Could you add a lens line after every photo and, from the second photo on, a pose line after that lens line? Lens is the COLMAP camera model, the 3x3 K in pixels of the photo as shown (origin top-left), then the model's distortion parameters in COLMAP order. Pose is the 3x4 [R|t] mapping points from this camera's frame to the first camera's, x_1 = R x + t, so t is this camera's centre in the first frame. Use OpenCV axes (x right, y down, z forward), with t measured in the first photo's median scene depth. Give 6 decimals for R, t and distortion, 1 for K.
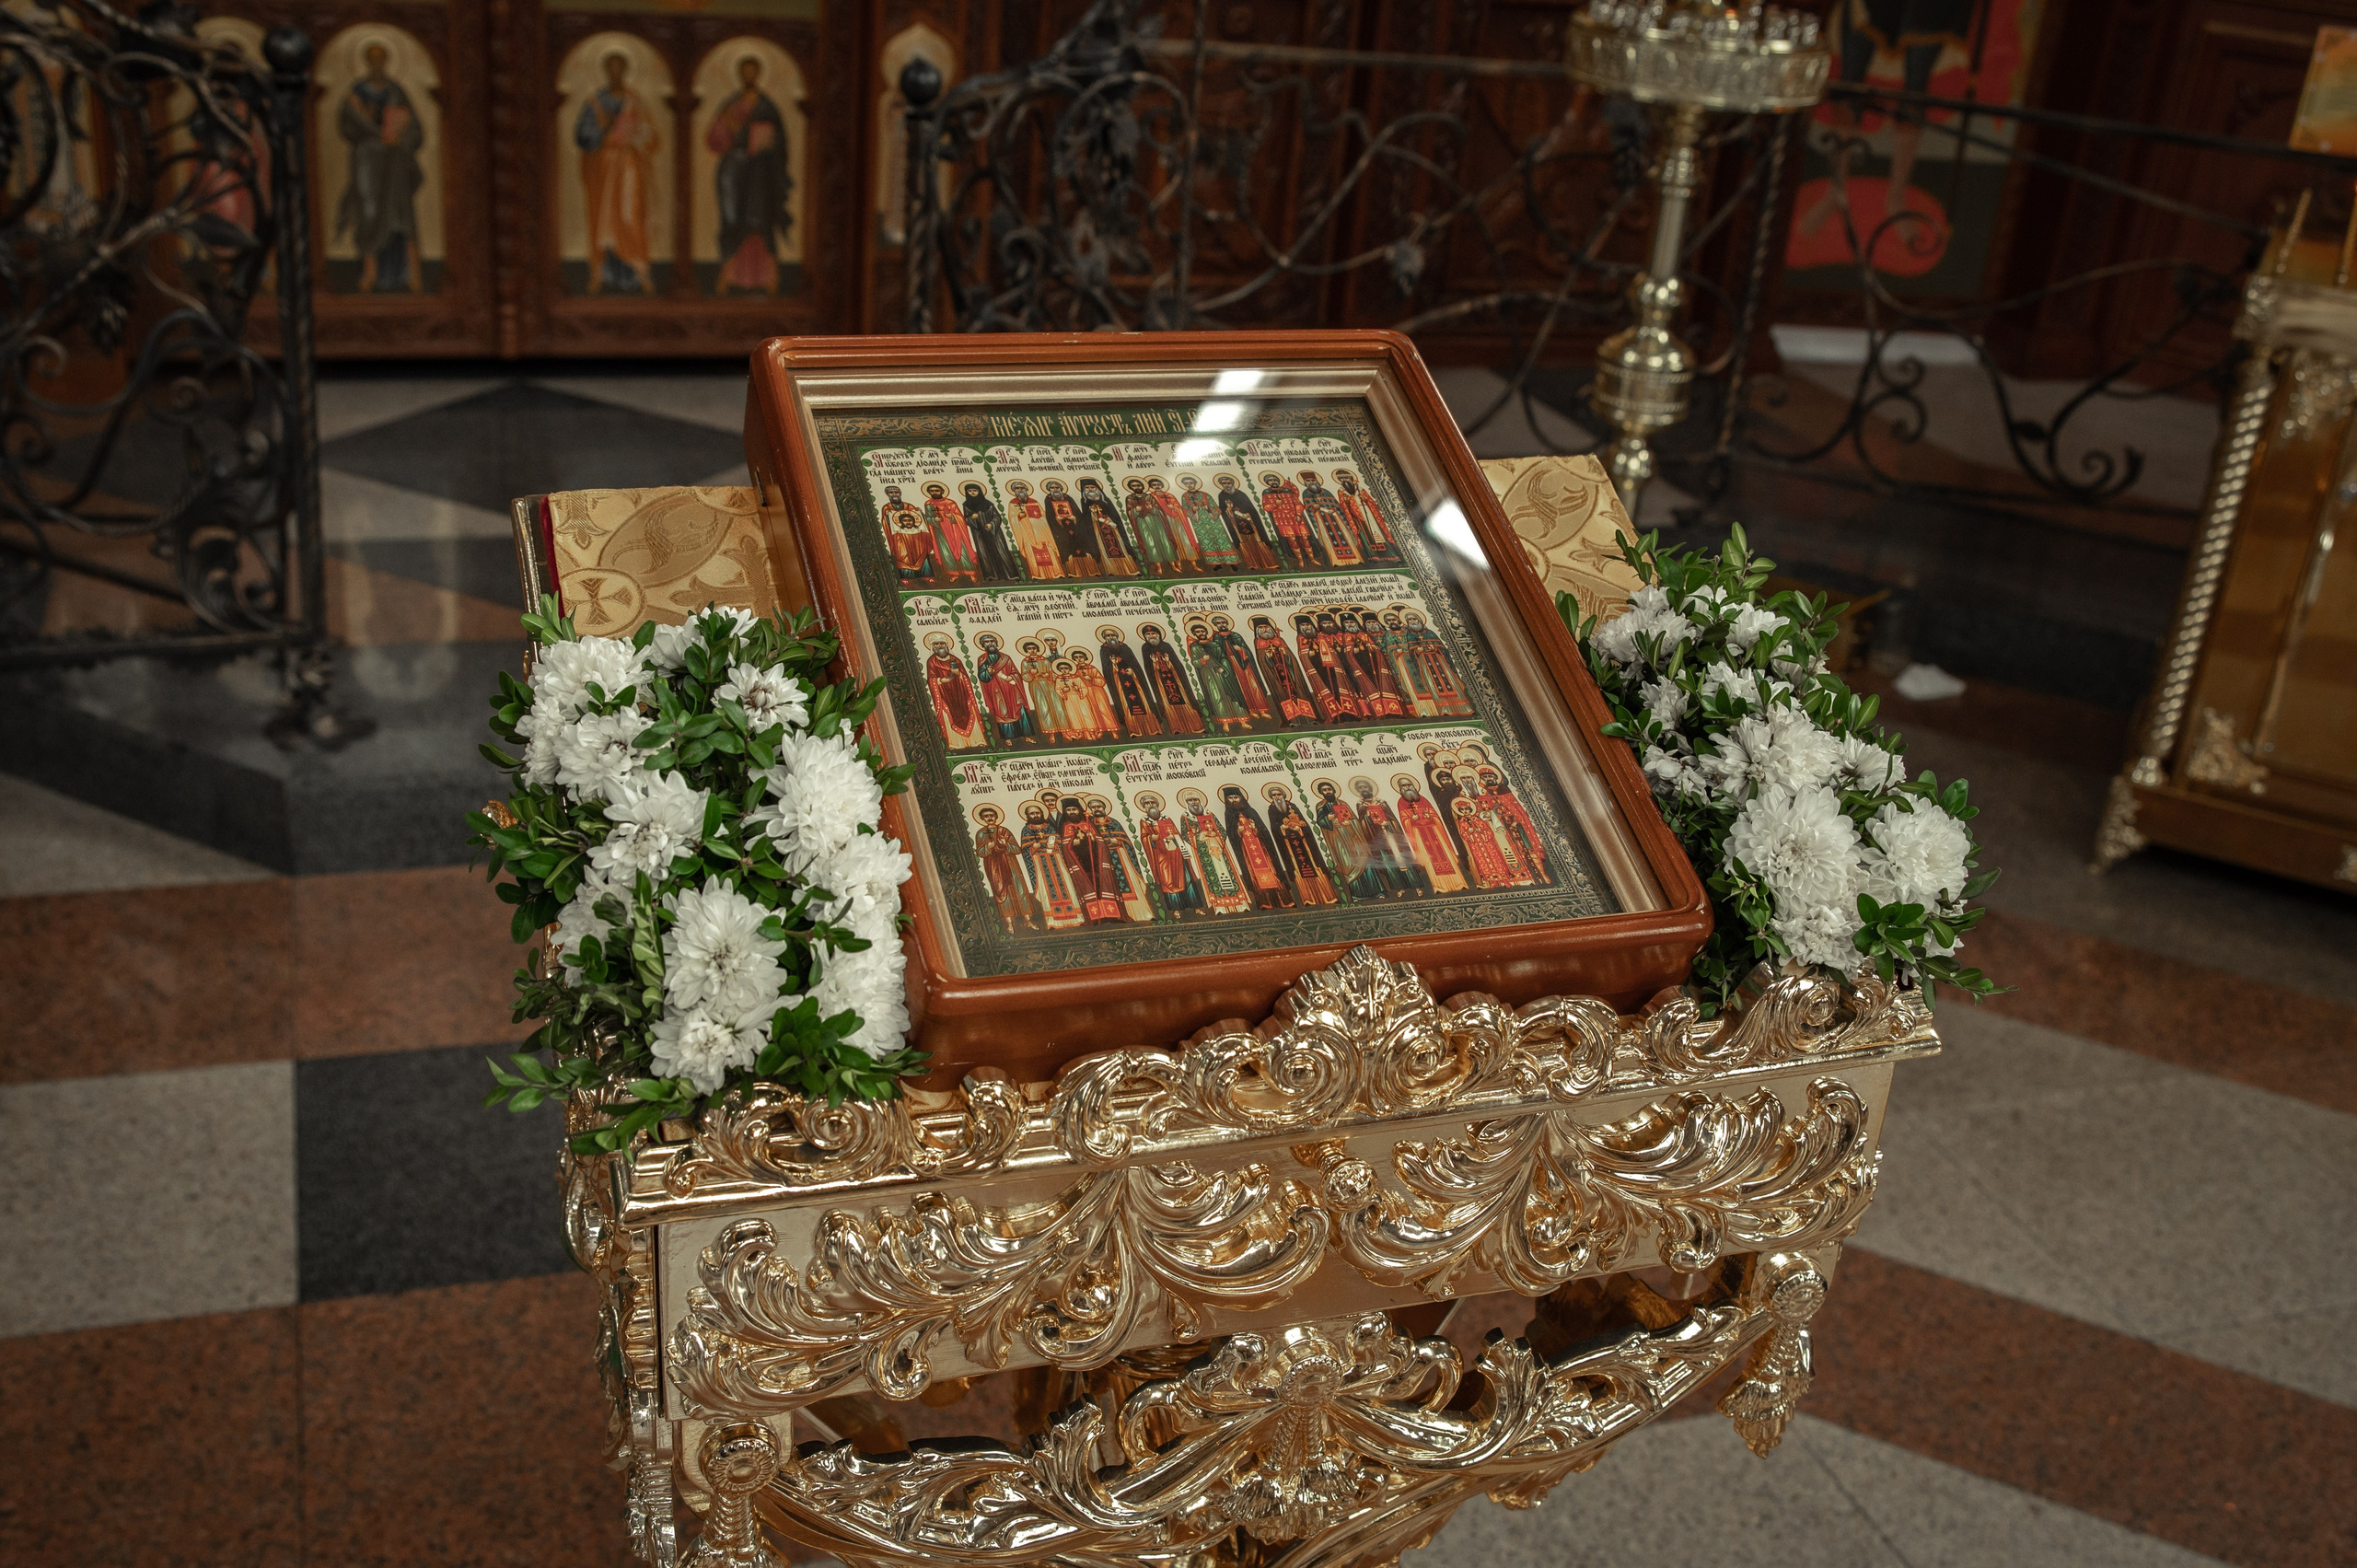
lens RADIAL K [[2514.2, 0, 1181.4], [0, 2514.2, 888.1], [0, 0, 1]] dist [-0.067493, 0.001591]
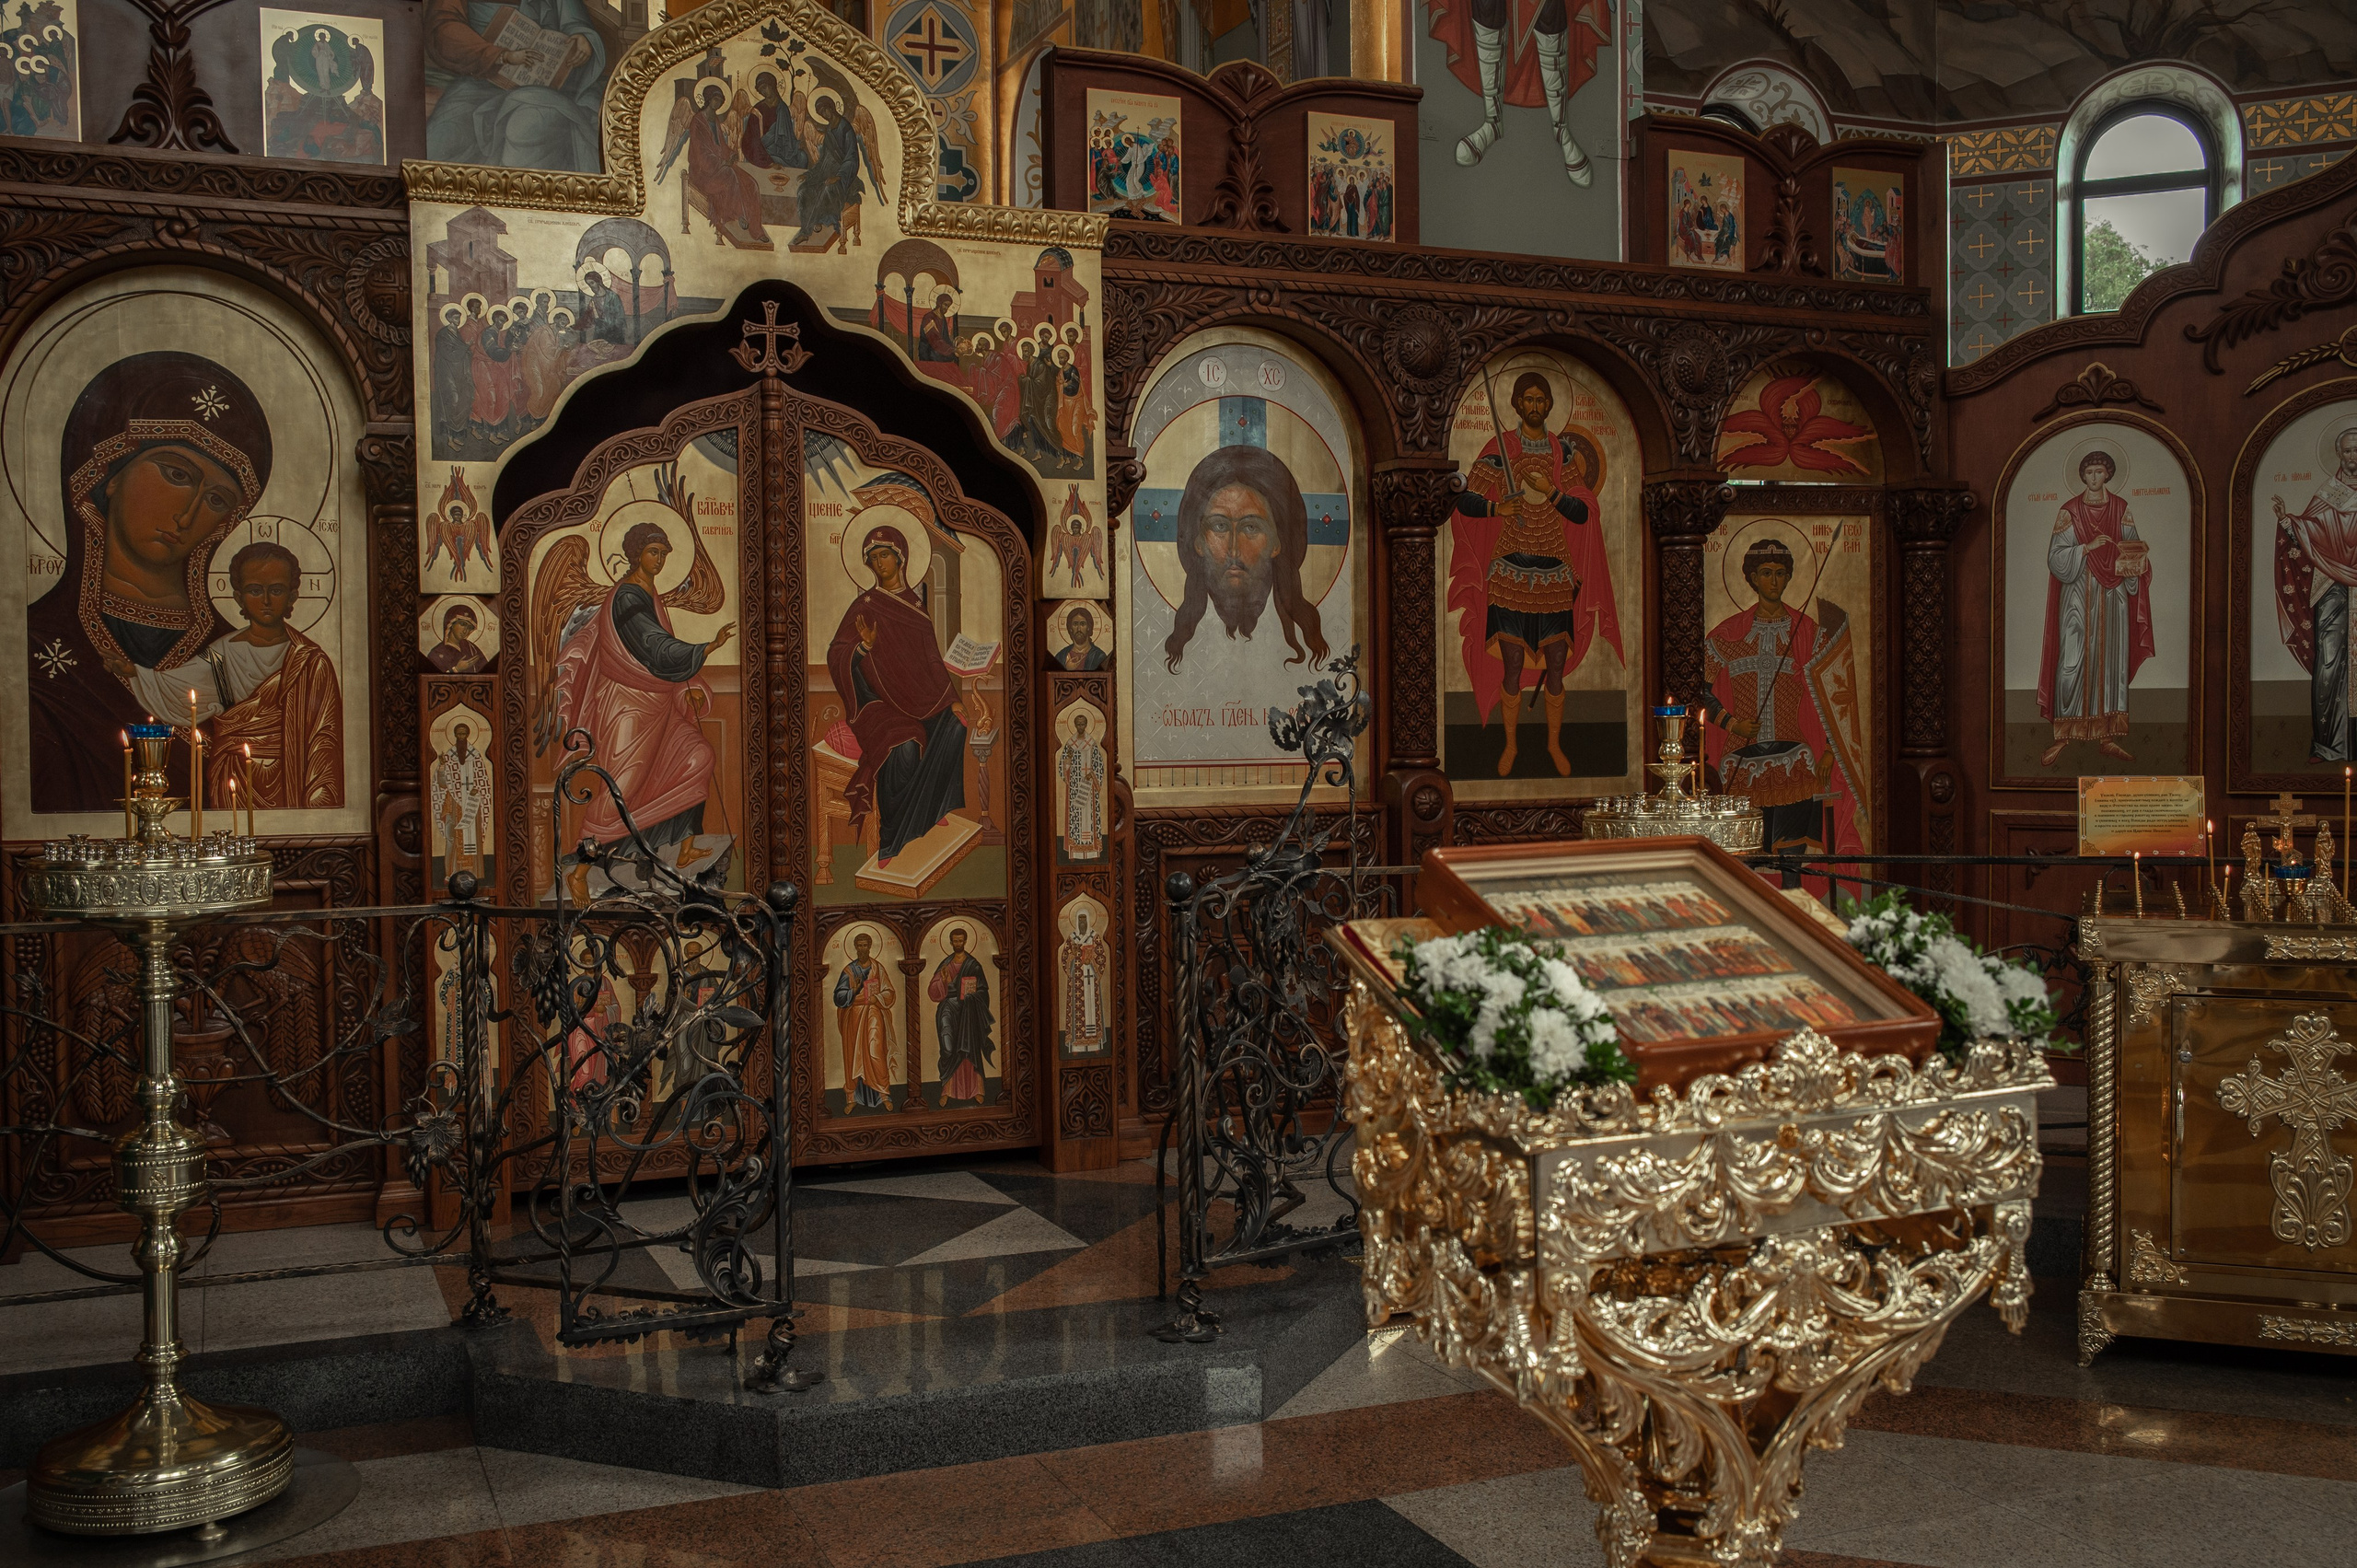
lens RADIAL K [[2518.4, 0, 1178.5], [0, 2518.4, 784.0], [0, 0, 1]] dist [-0.010392, -0.001082]
pose [[0.991550, -0.100419, 0.082131, -0.216091], [0.125365, 0.904527, -0.407572, 0.226278], [-0.033362, 0.414425, 0.909472, -0.377524]]
